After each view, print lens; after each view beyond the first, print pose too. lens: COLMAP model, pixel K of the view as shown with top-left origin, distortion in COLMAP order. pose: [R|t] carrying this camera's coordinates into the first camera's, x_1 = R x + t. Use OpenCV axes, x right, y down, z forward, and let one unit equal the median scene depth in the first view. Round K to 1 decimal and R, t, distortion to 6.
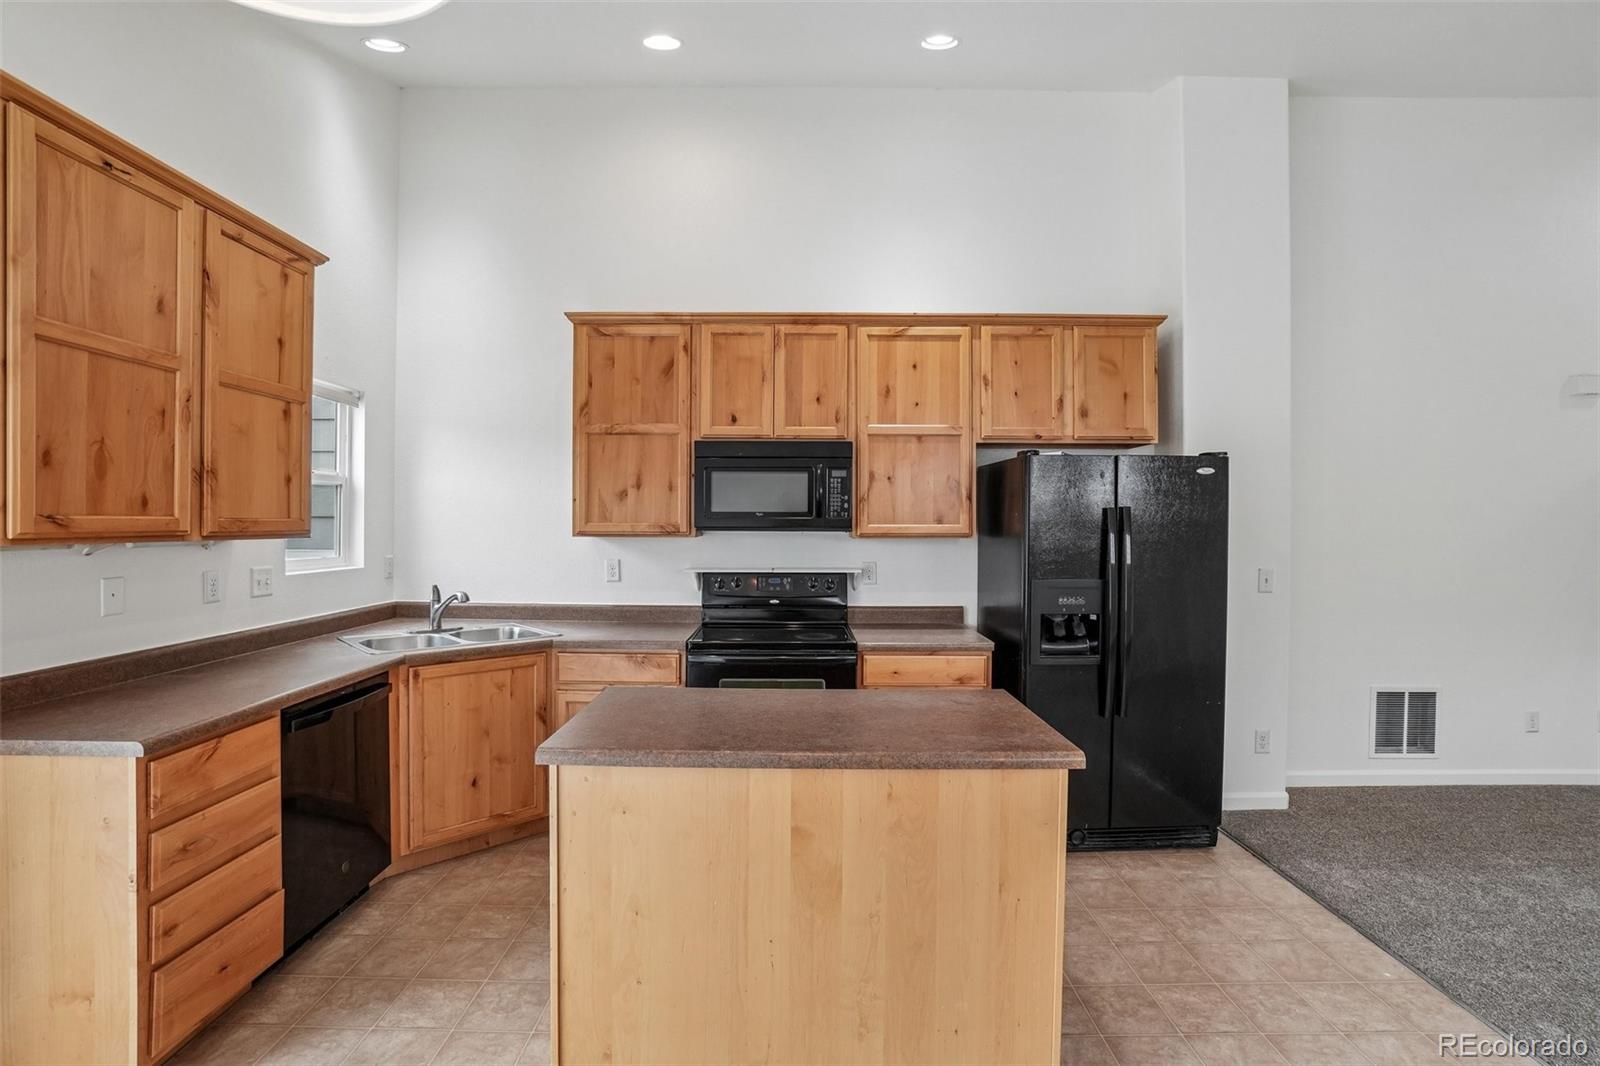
lens RADIAL K [[728.0, 0, 795.7], [0, 728.0, 529.1], [0, 0, 1]] dist [-0.042668, 0.015573]
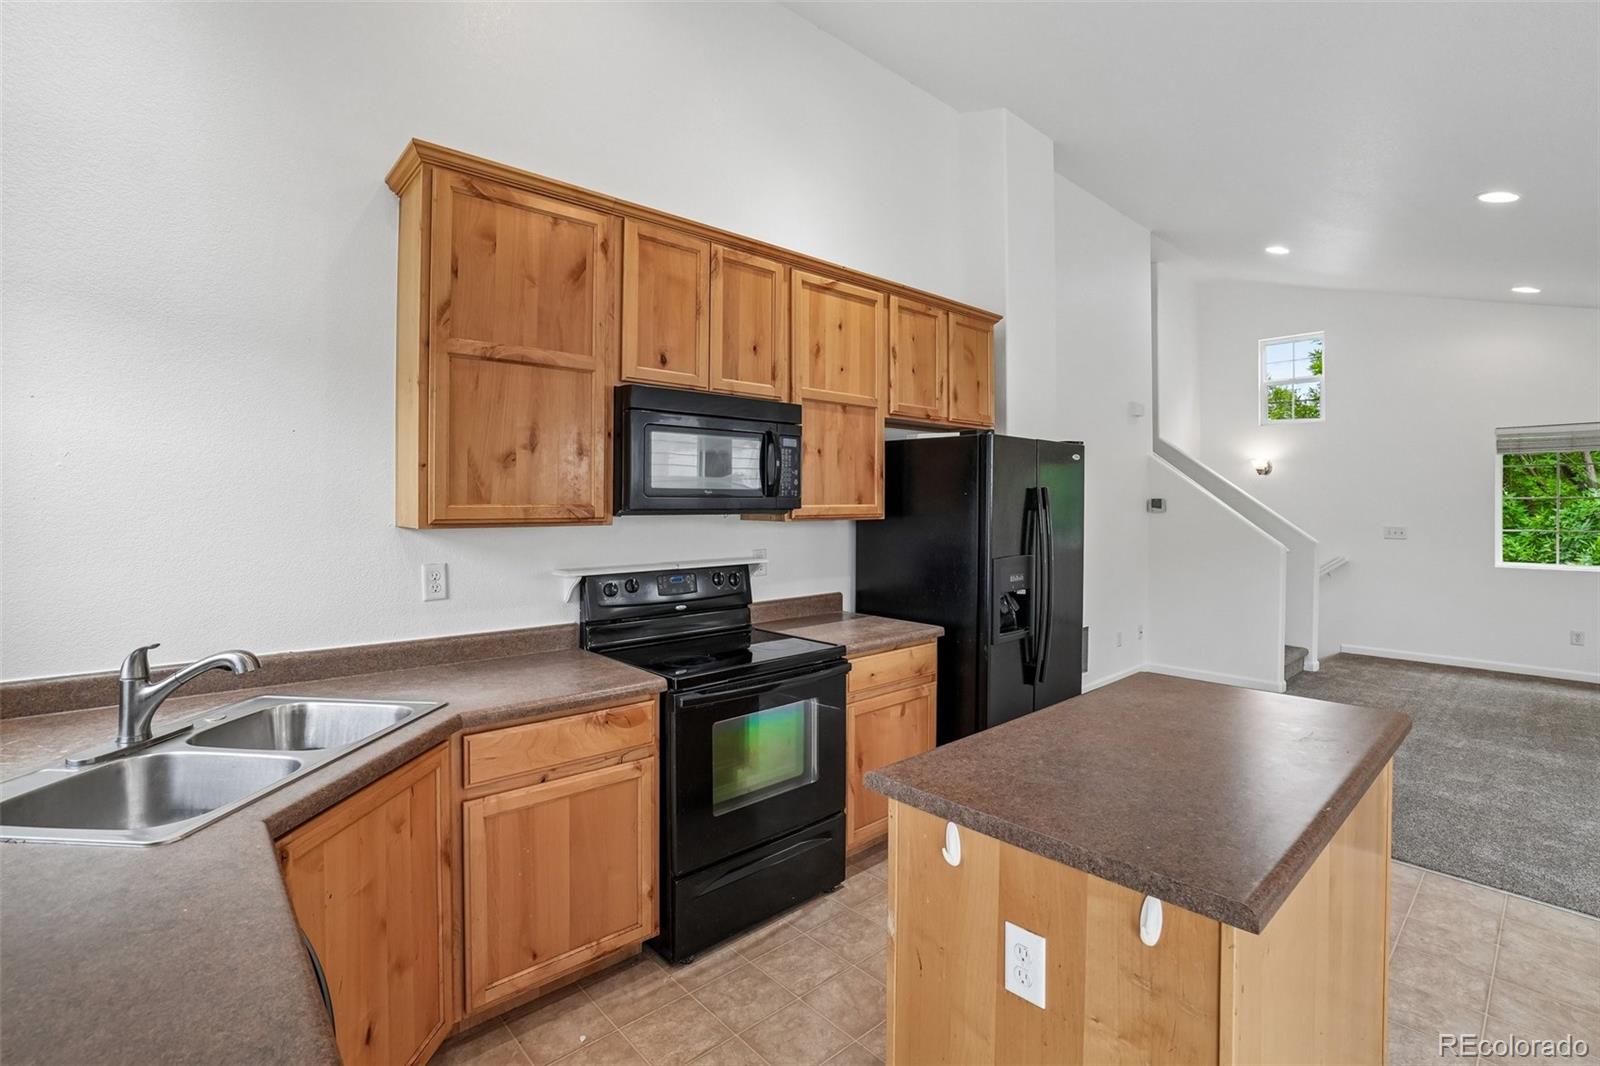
lens RADIAL K [[728.0, 0, 786.0], [0, 728.0, 503.1], [0, 0, 1]] dist [-0.042668, 0.015573]
pose [[0.748458, -0.003256, 0.663174, -0.474543], [0.005443, 0.999984, -0.001232, -0.007682], [-0.663160, 0.004532, 0.748464, 0.381860]]
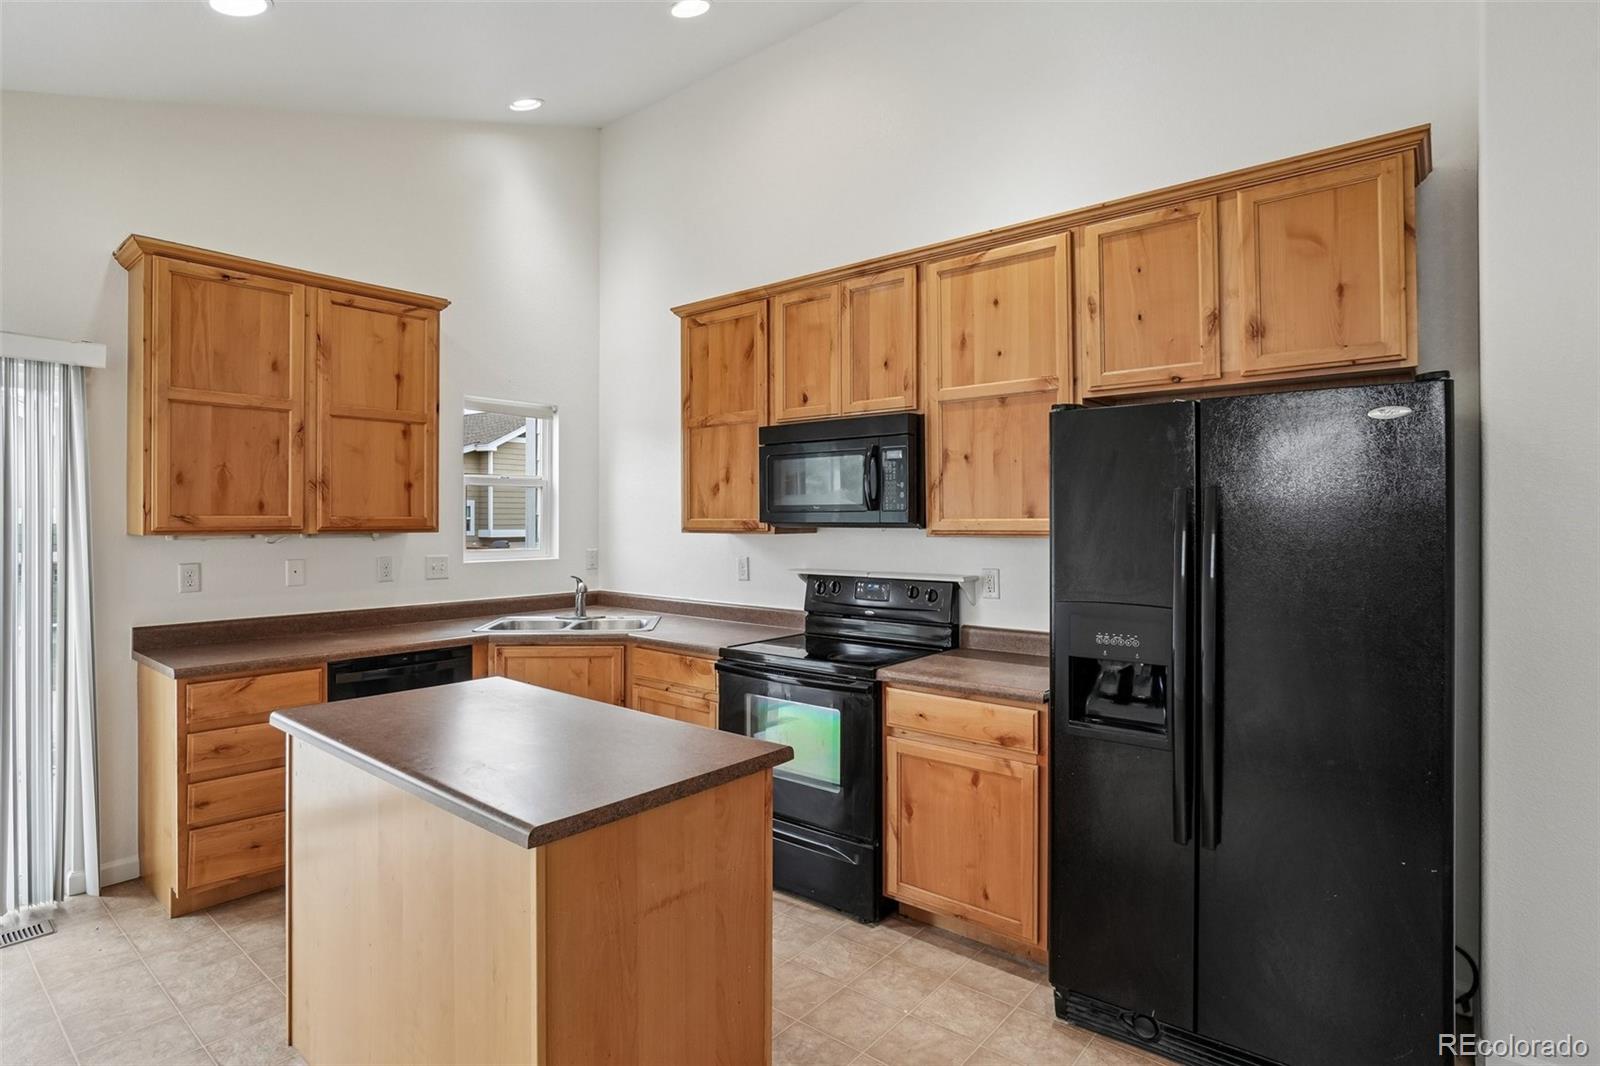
lens RADIAL K [[808.6, 0, 802.1], [0, 808.6, 517.9], [0, 0, 1]] dist [-0.033721, 0.008706]
pose [[0.777143, -0.005677, -0.629299, 0.521365], [-0.000046, 0.999959, -0.009077, 0.000025], [0.629325, 0.007083, 0.777110, 0.249138]]
